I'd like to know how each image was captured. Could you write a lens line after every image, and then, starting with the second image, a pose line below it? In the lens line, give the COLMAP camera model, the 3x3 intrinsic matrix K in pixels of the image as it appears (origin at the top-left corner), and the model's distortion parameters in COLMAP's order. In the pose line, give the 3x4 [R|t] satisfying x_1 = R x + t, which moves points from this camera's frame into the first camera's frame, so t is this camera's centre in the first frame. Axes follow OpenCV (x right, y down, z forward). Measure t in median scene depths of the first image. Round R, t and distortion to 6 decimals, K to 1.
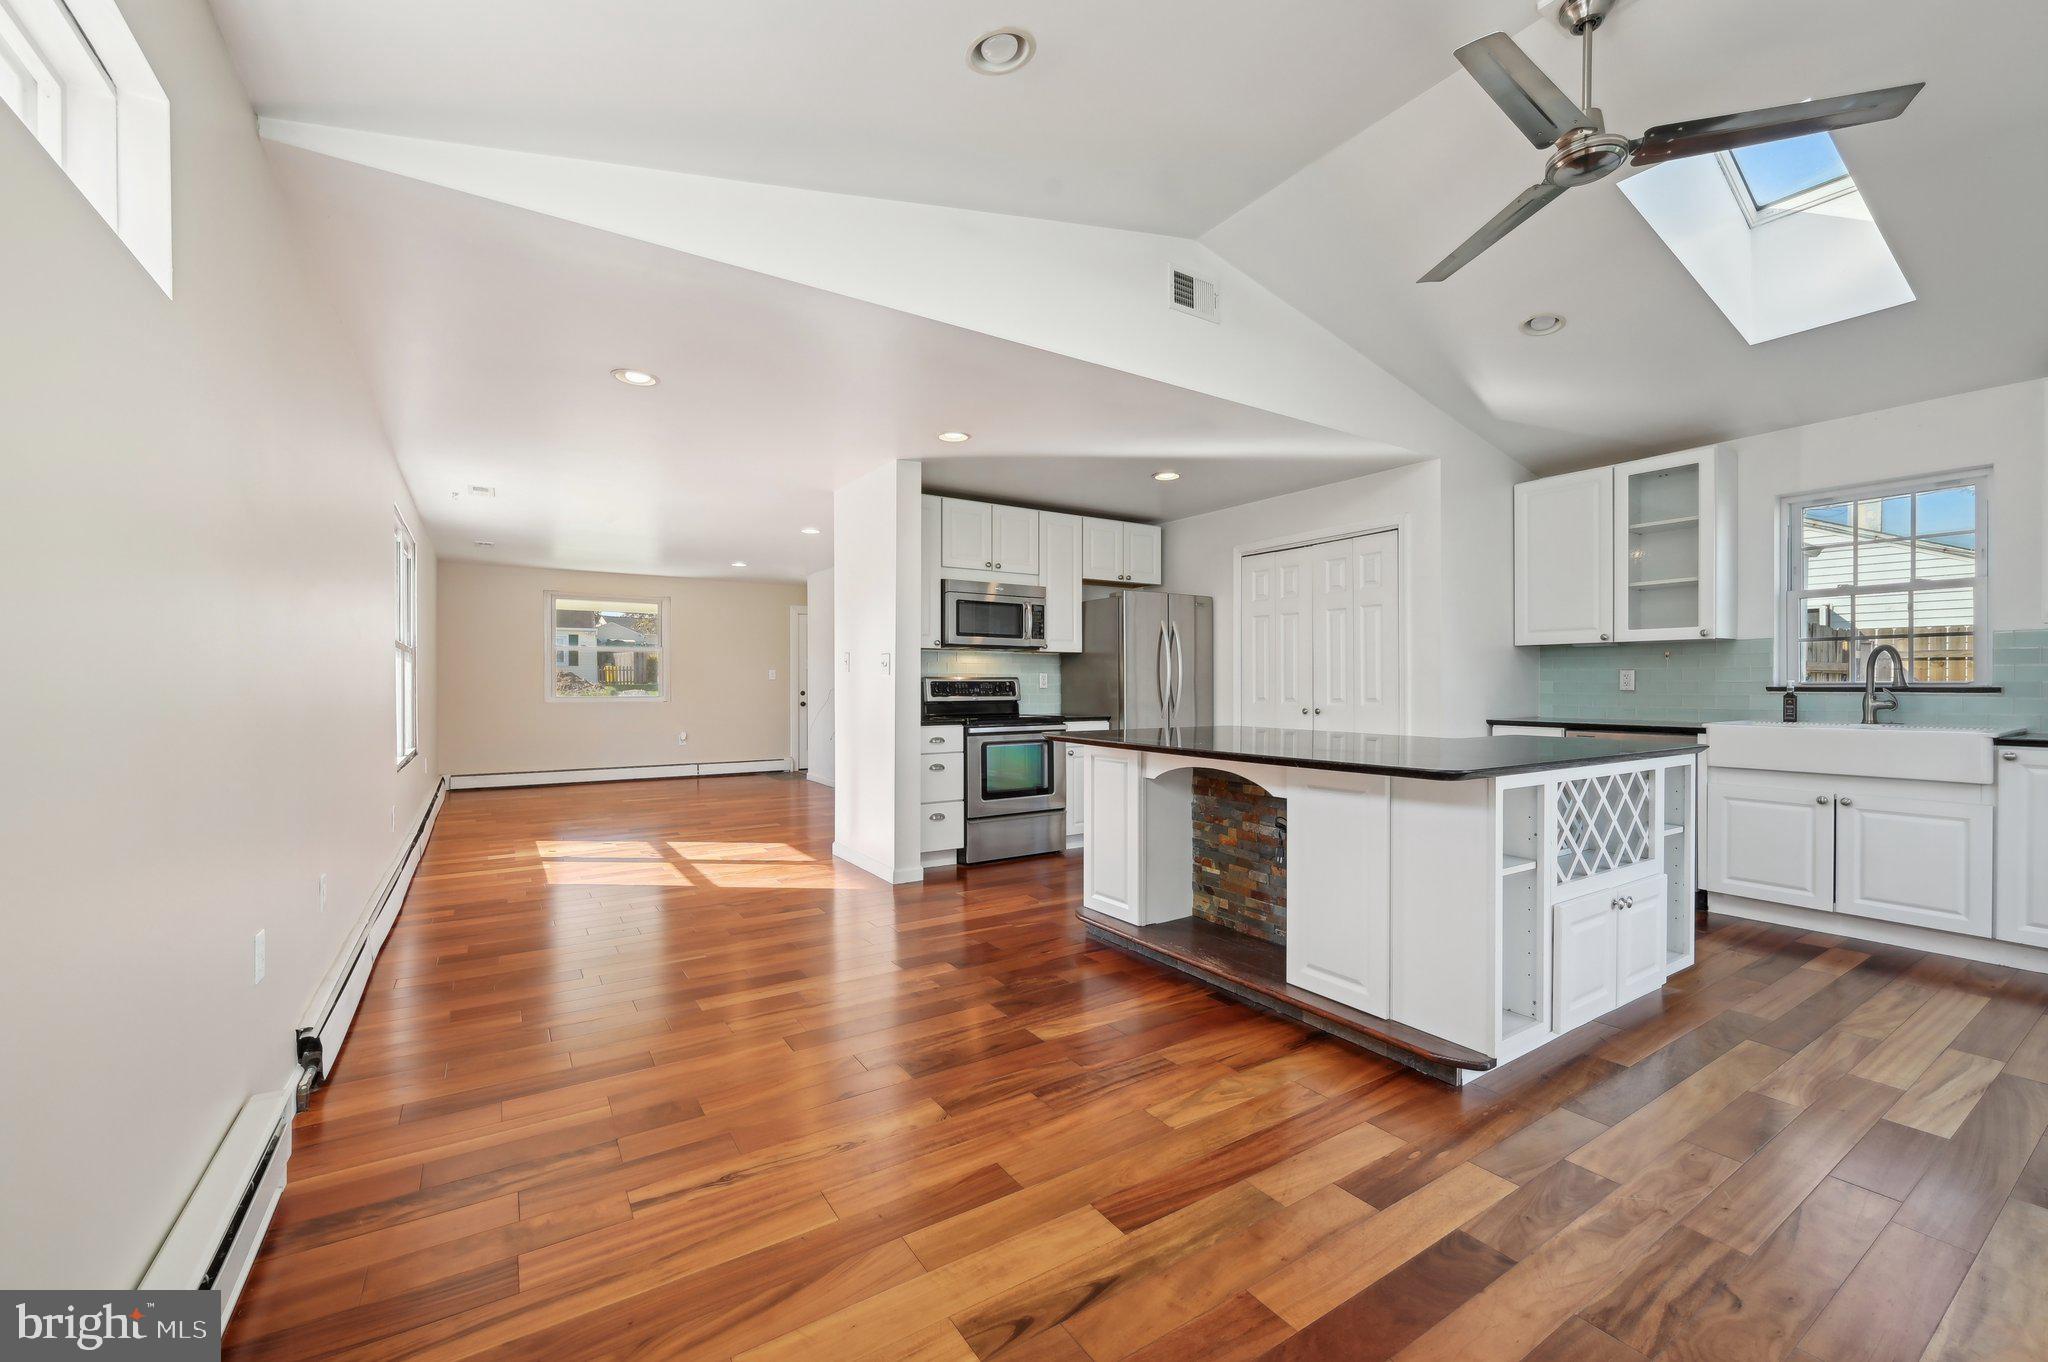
lens RADIAL K [[825.0, 0, 1032.2], [0, 825.0, 687.3], [0, 0, 1]] dist [0.001532, -0.000194]
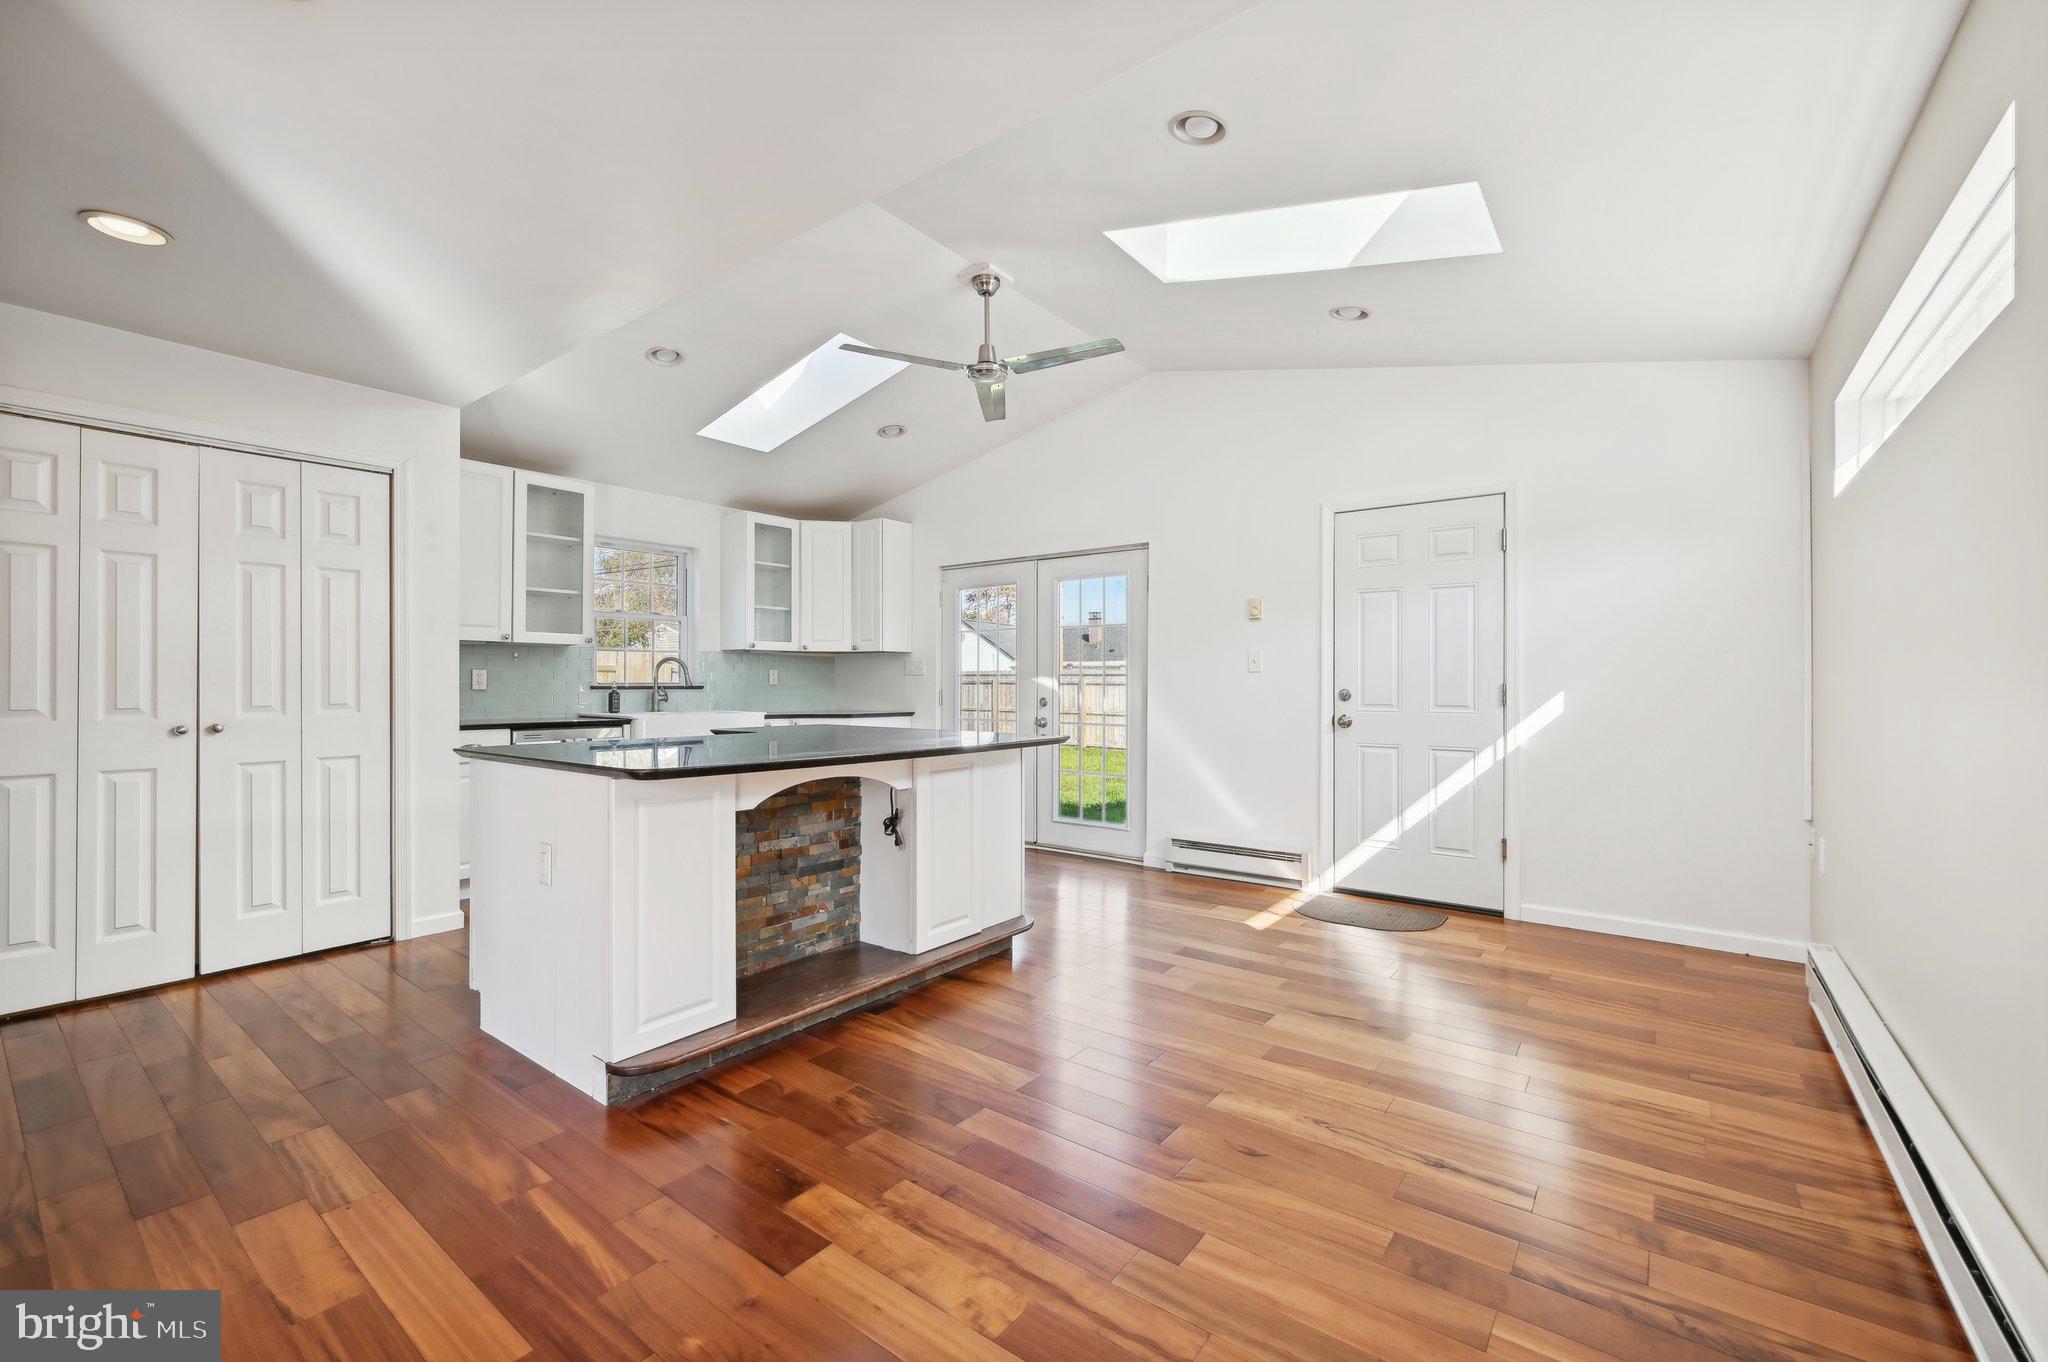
lens RADIAL K [[825.0, 0, 1043.9], [0, 825.0, 686.4], [0, 0, 1]] dist [0.001532, -0.000194]
pose [[-0.339032, -0.003857, 0.940767, -0.689296], [0.003372, 0.999980, 0.005315, -0.004692], [-0.940769, 0.004974, -0.339013, 1.066021]]
